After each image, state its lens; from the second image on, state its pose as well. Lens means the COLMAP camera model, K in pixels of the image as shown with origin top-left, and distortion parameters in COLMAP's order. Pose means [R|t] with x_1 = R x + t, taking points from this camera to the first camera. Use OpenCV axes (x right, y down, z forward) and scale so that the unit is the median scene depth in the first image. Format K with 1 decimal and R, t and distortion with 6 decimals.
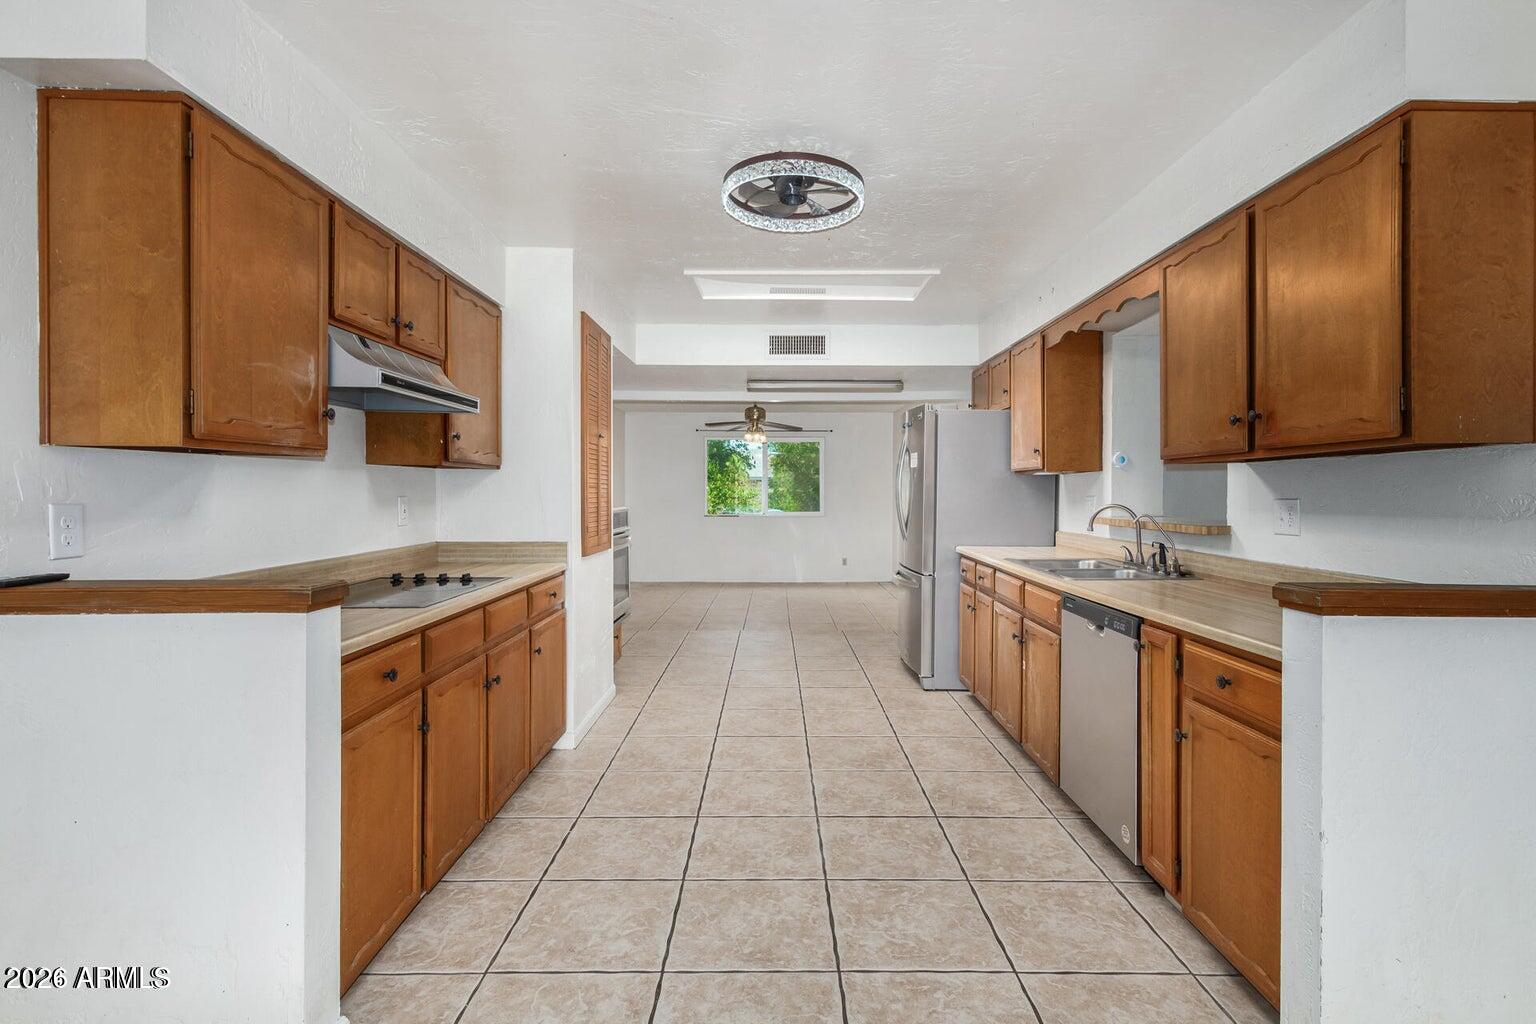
lens RADIAL K [[752.0, 0, 769.2], [0, 752.0, 494.0], [0, 0, 1]] dist [0.013150, 0.000256]
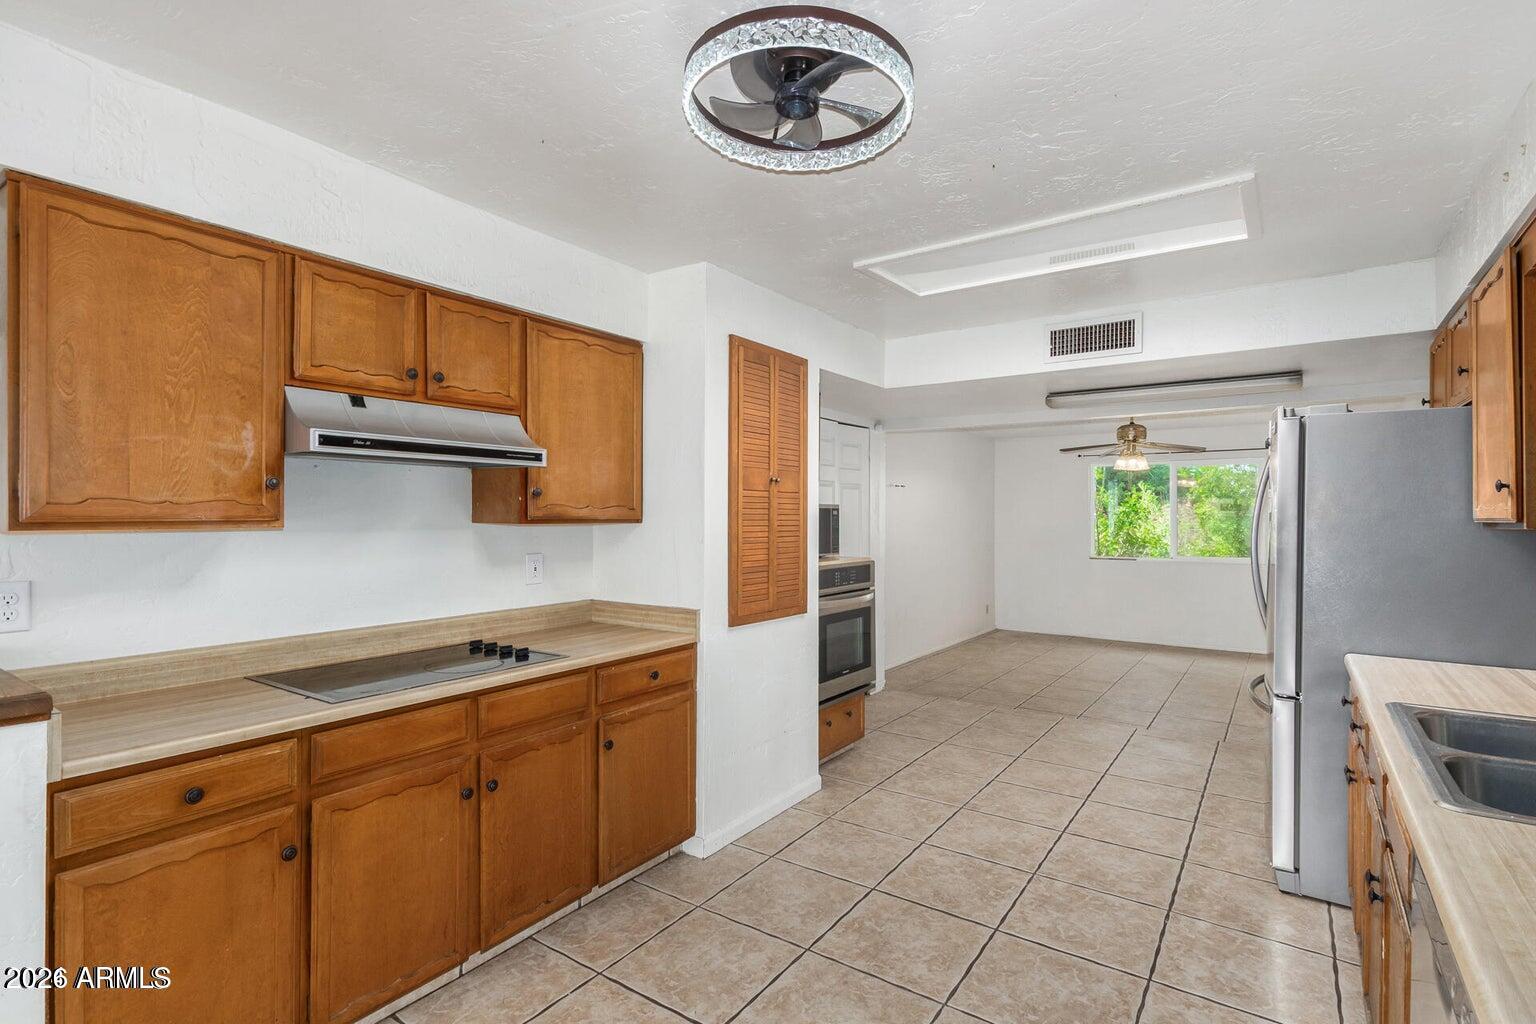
lens RADIAL K [[733.2, 0, 768.0], [0, 733.2, 512.0], [0, 0, 1]] dist [0.005272, 0.000642]
pose [[0.818305, -0.002463, -0.574780, 0.277903], [-0.003217, 0.999956, -0.008865, -0.040152], [0.574776, 0.009103, 0.818260, 0.385587]]
